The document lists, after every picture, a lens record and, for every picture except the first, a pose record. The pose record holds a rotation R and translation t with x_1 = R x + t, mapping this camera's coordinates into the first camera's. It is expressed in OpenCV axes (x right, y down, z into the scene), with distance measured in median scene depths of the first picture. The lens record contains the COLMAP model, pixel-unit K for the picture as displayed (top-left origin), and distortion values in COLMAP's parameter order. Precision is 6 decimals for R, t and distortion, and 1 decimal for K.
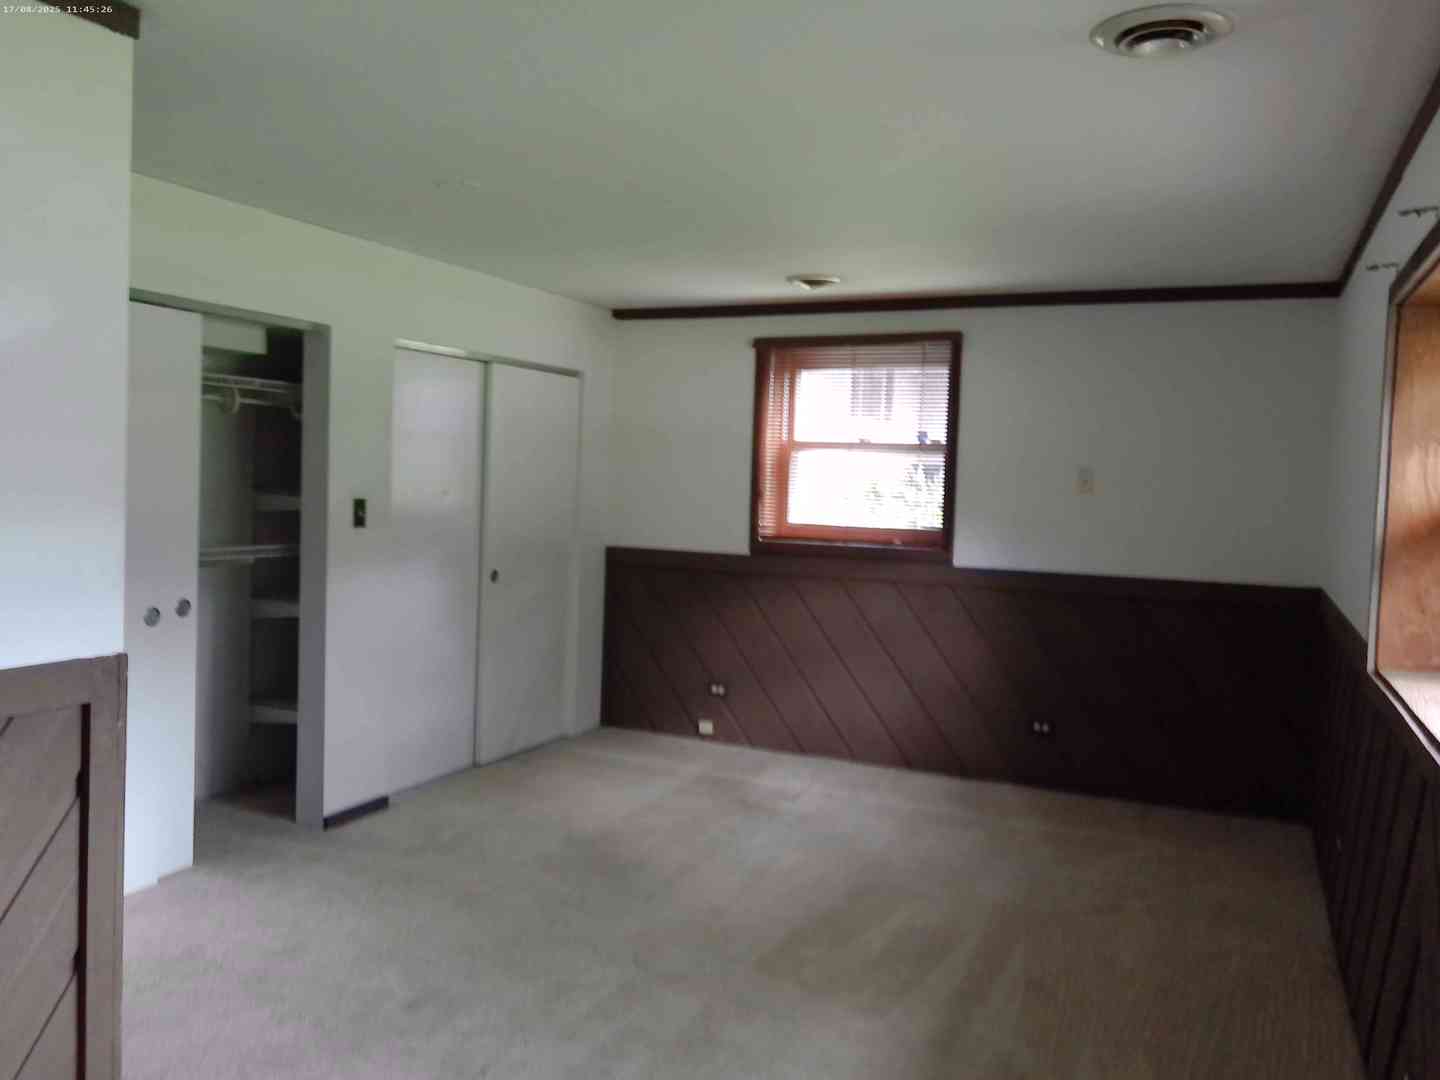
lens RADIAL K [[1159.4, 0, 716.1], [0, 1159.4, 541.2], [0, 0, 1]] dist [0.017739, -0.011168]
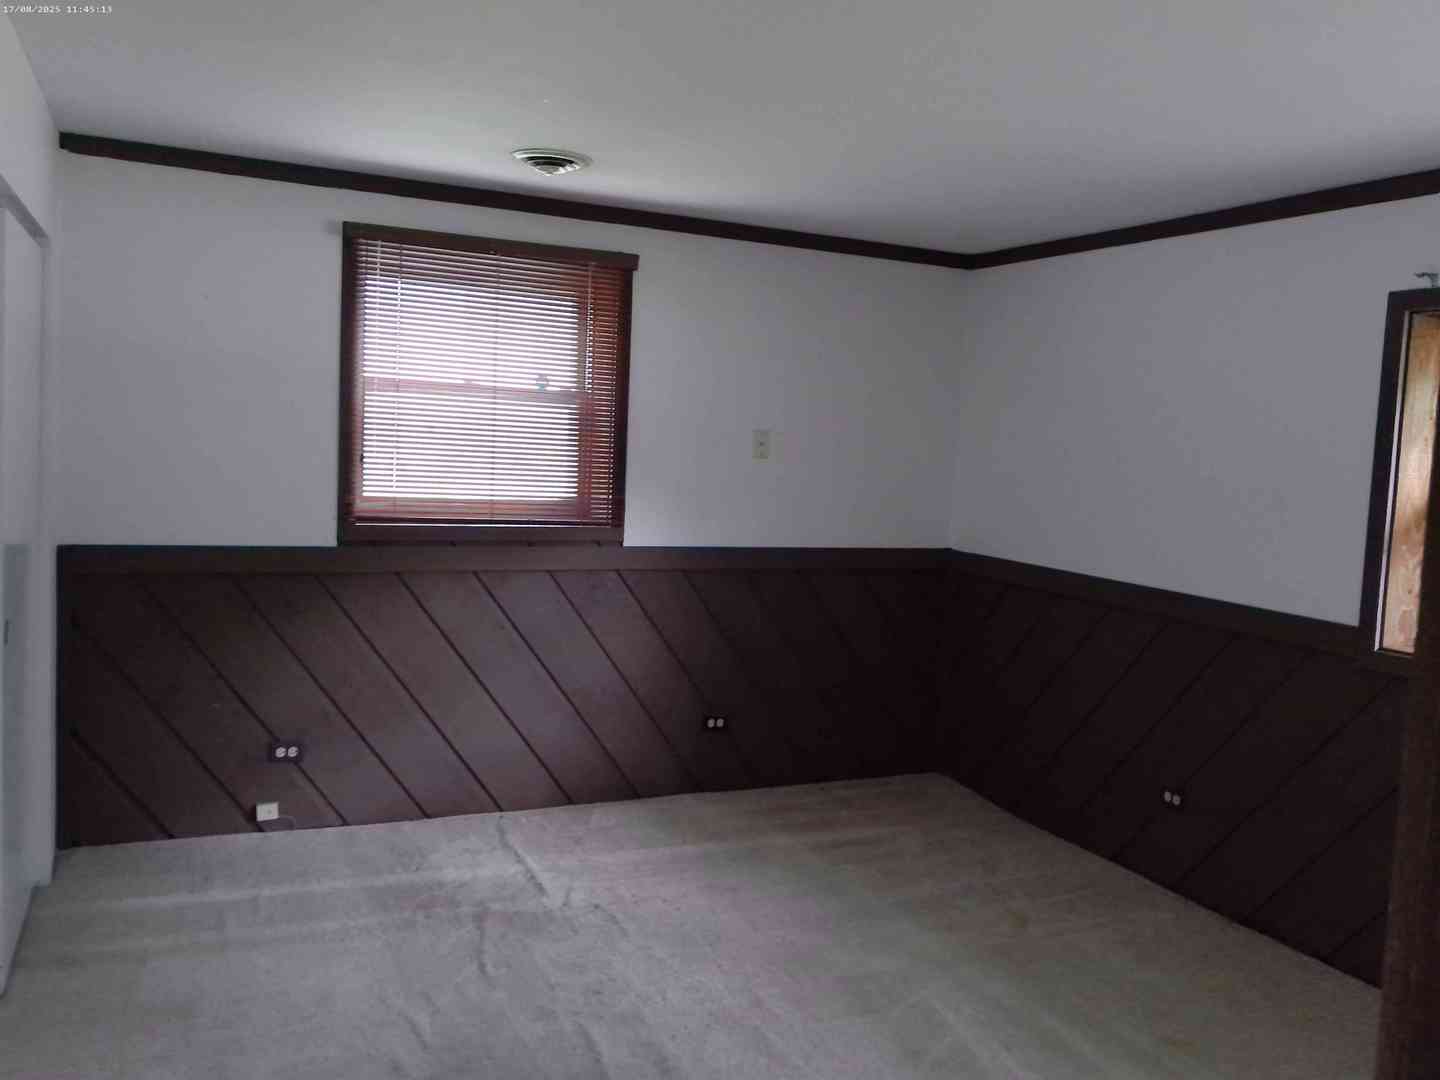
lens RADIAL K [[1159.4, 0, 721.4], [0, 1159.4, 535.0], [0, 0, 1]] dist [0.017739, -0.011168]
pose [[0.651303, -0.062715, 0.756222, -0.343590], [0.012826, 0.997346, 0.071666, -0.041542], [-0.758709, -0.036977, 0.650379, 0.397134]]
